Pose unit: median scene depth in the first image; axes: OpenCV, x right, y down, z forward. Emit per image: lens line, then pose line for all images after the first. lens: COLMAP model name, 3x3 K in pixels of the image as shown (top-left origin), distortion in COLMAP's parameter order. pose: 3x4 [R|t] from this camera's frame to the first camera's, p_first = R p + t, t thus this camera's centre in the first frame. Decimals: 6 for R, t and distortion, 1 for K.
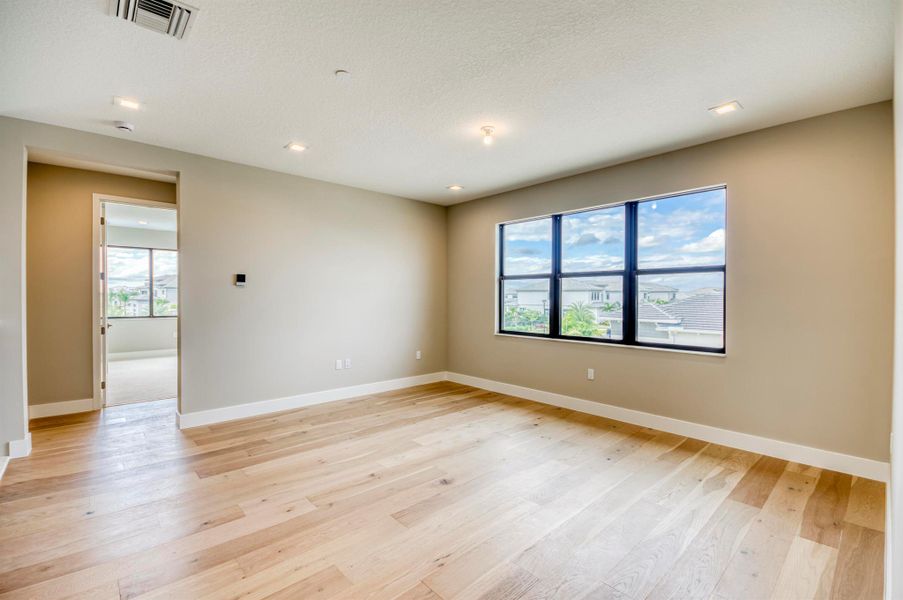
lens RADIAL K [[400.8, 0, 450.8], [0, 400.8, 298.2], [0, 0, 1]] dist [-0.001967, -0.004670]
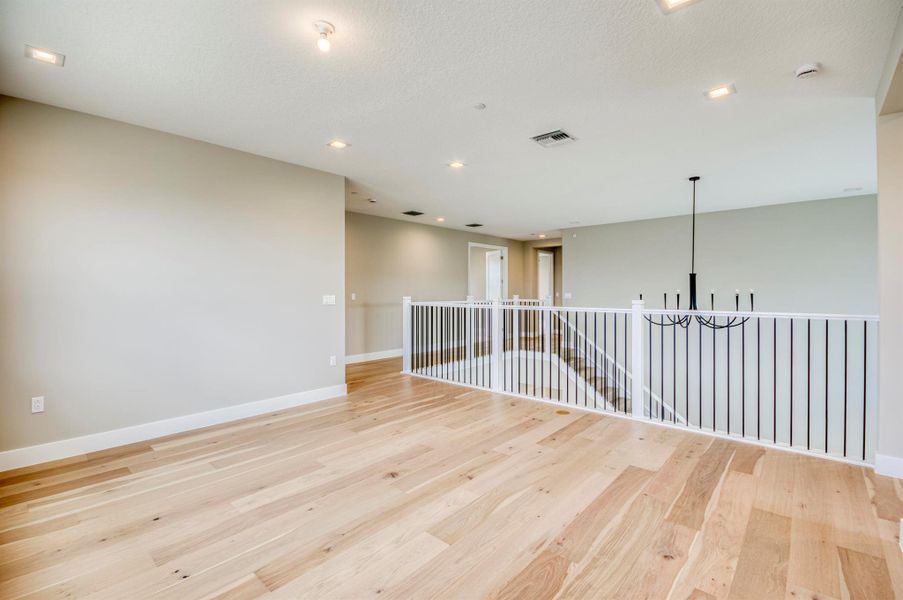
lens RADIAL K [[400.8, 0, 451.5], [0, 400.8, 294.1], [0, 0, 1]] dist [-0.001967, -0.004670]
pose [[-0.994542, -0.001926, -0.104323, -0.041684], [-0.002574, 0.999978, 0.006078, 0.001231], [0.104309, 0.006313, -0.994525, 1.549172]]
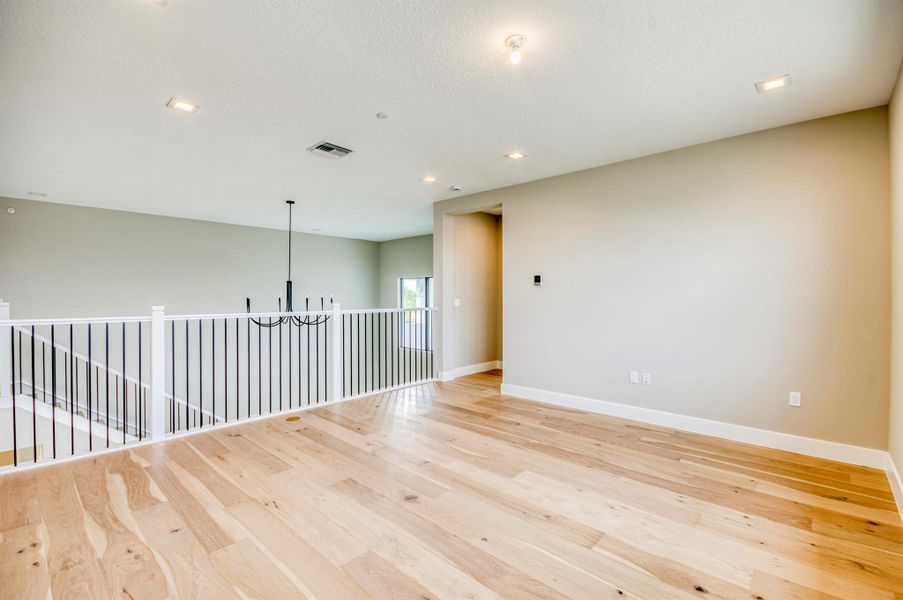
lens RADIAL K [[391.9, 0, 458.0], [0, 391.9, 302.9], [0, 0, 1]] dist [-0.016228, -0.000889]
pose [[0.091246, 0.014747, -0.995719, 0.672529], [-0.000485, 0.999891, 0.014764, 0.001974], [0.995828, -0.000864, 0.091243, 0.792531]]
